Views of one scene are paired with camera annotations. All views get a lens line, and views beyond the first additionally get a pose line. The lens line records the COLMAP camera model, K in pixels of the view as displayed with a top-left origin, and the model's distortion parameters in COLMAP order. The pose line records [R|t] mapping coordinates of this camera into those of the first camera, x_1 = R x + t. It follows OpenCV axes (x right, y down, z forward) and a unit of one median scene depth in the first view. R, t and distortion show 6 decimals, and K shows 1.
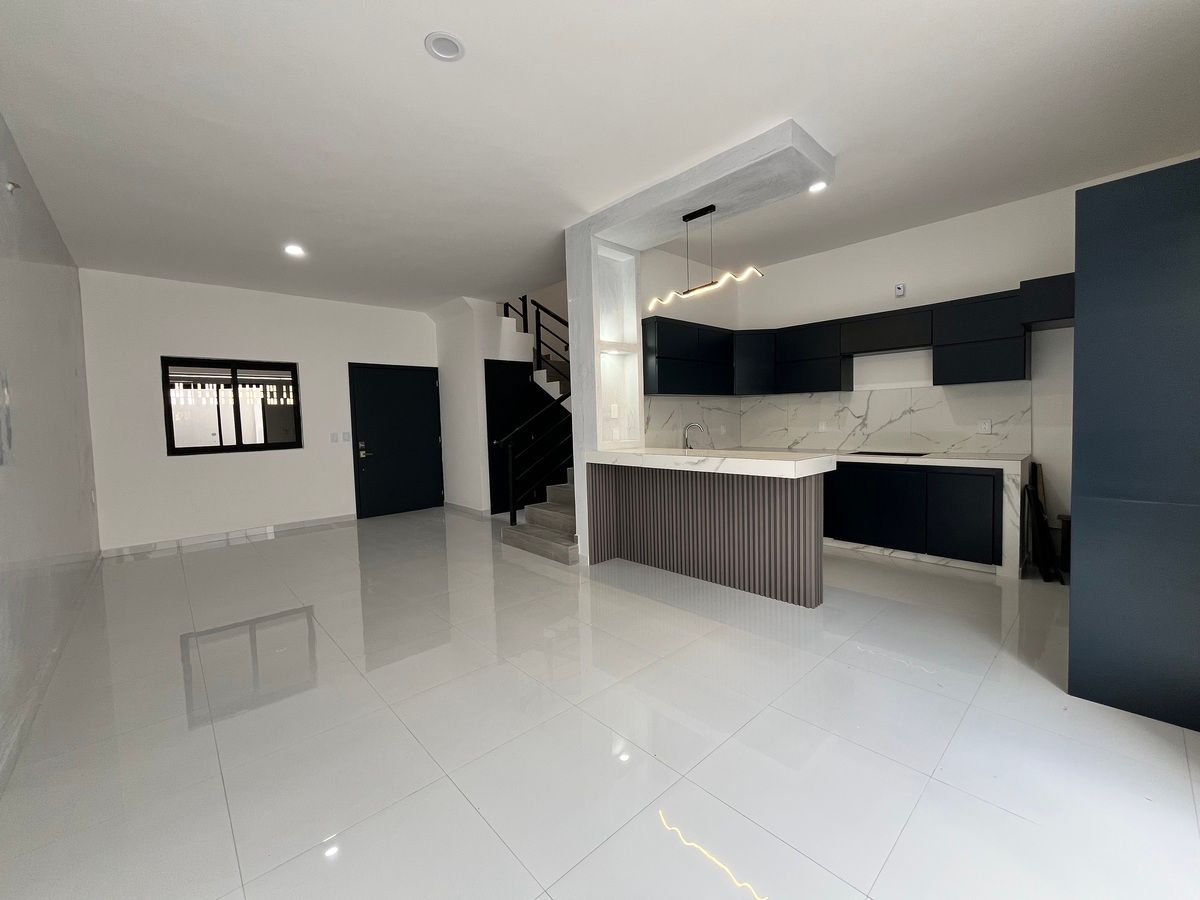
lens RADIAL K [[485.3, 0, 599.4], [0, 485.3, 445.0], [0, 0, 1]] dist [-0.001810, 0.000452]
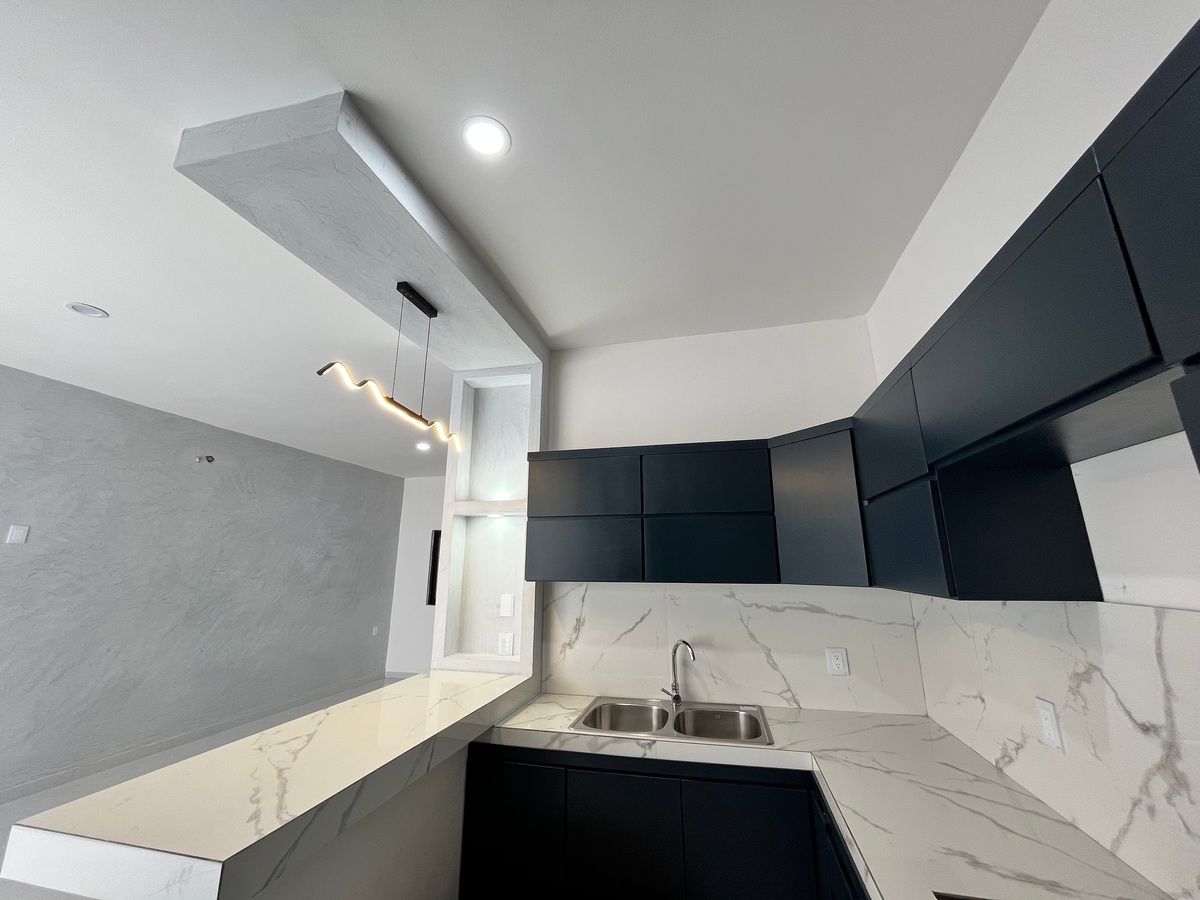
lens RADIAL K [[485.3, 0, 599.4], [0, 485.3, 445.0], [0, 0, 1]] dist [-0.001810, 0.000452]
pose [[0.554798, -0.173484, -0.813697, 0.675946], [-0.061773, 0.966730, -0.248230, -0.125880], [0.829689, 0.187982, 0.525623, 0.743041]]
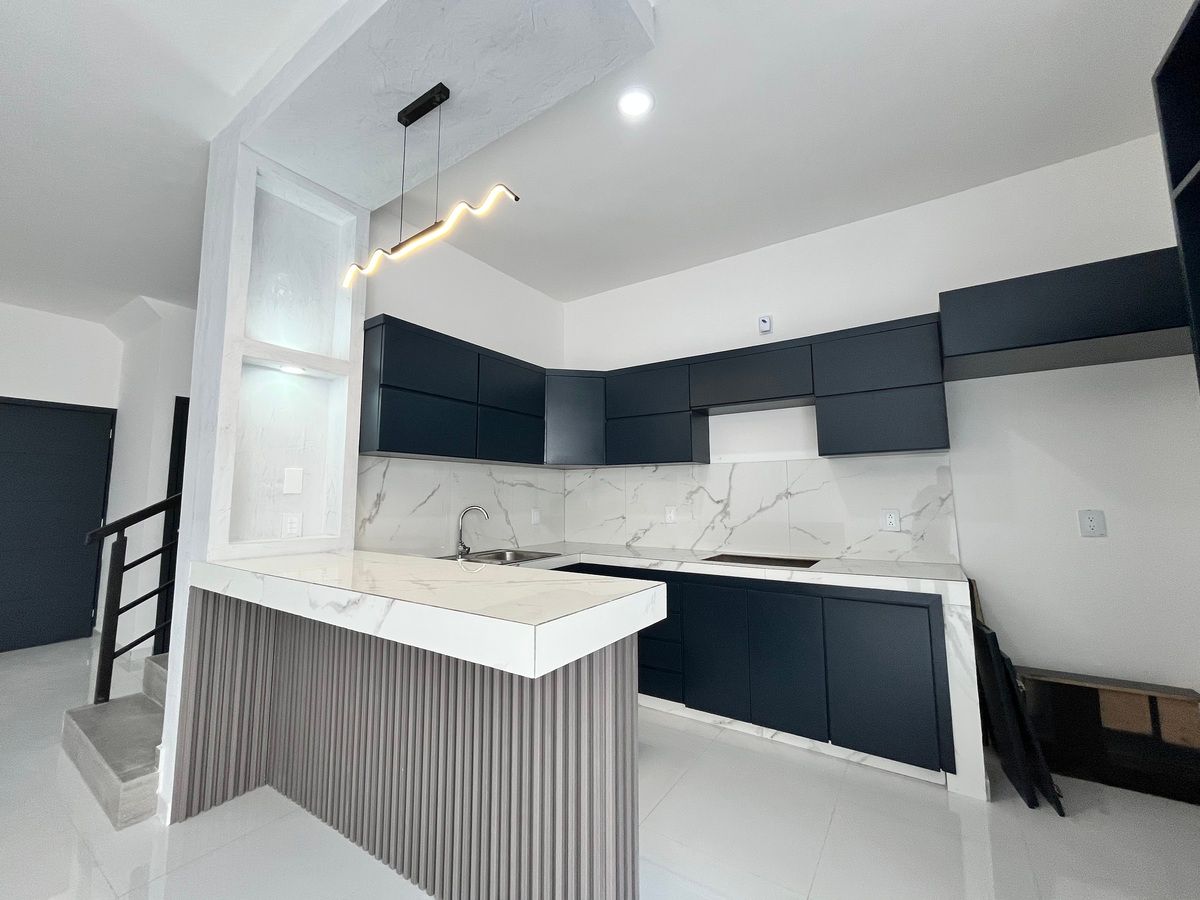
lens RADIAL K [[485.3, 0, 599.4], [0, 485.3, 445.0], [0, 0, 1]] dist [-0.001810, 0.000452]
pose [[0.971589, 0.048715, 0.231607, 0.236810], [-0.009917, 0.986108, -0.165810, -0.024075], [-0.236467, 0.158803, 0.958574, 0.420572]]
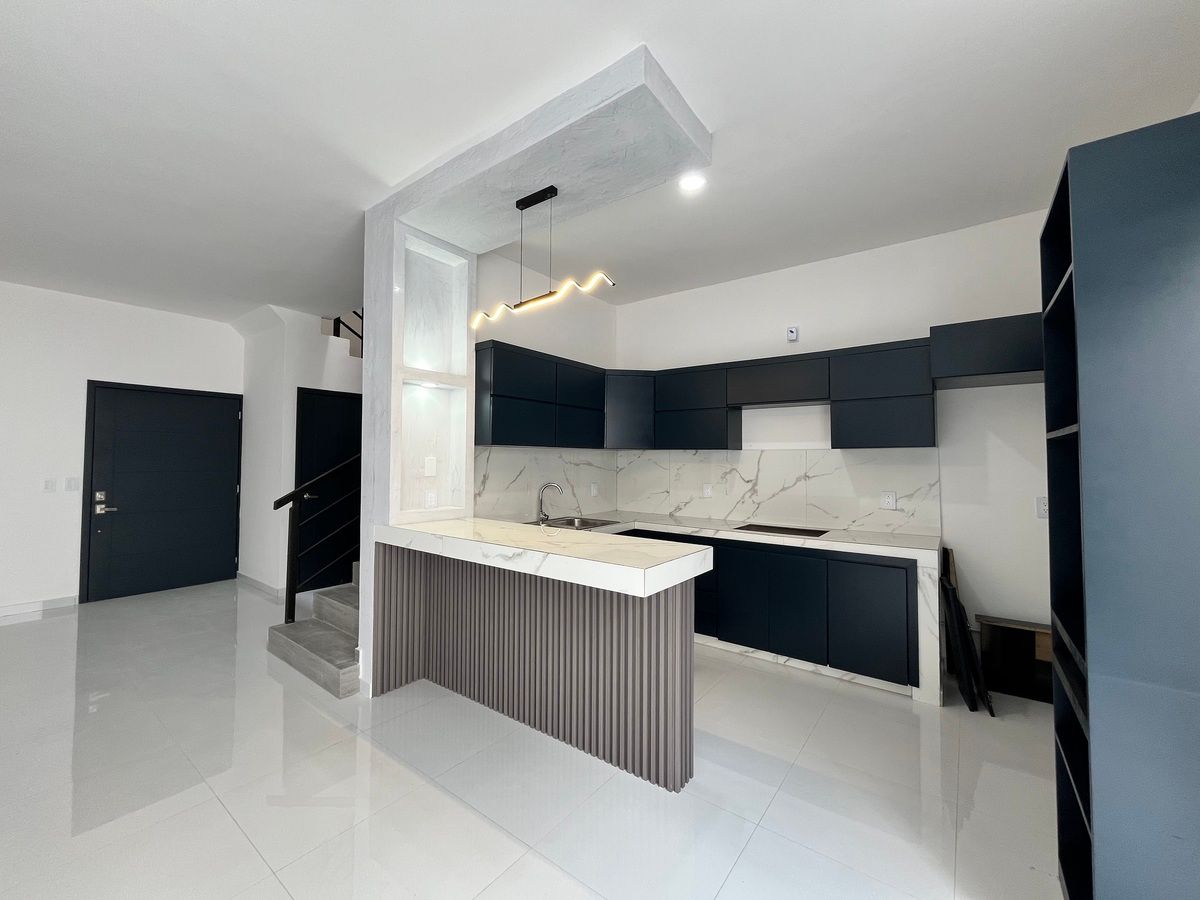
lens RADIAL K [[485.3, 0, 599.4], [0, 485.3, 445.0], [0, 0, 1]] dist [-0.001810, 0.000452]
pose [[0.983021, 0.039812, 0.179121, 0.150650], [-0.024097, 0.995734, -0.089070, -0.044487], [-0.181903, 0.083242, 0.979787, 0.258256]]
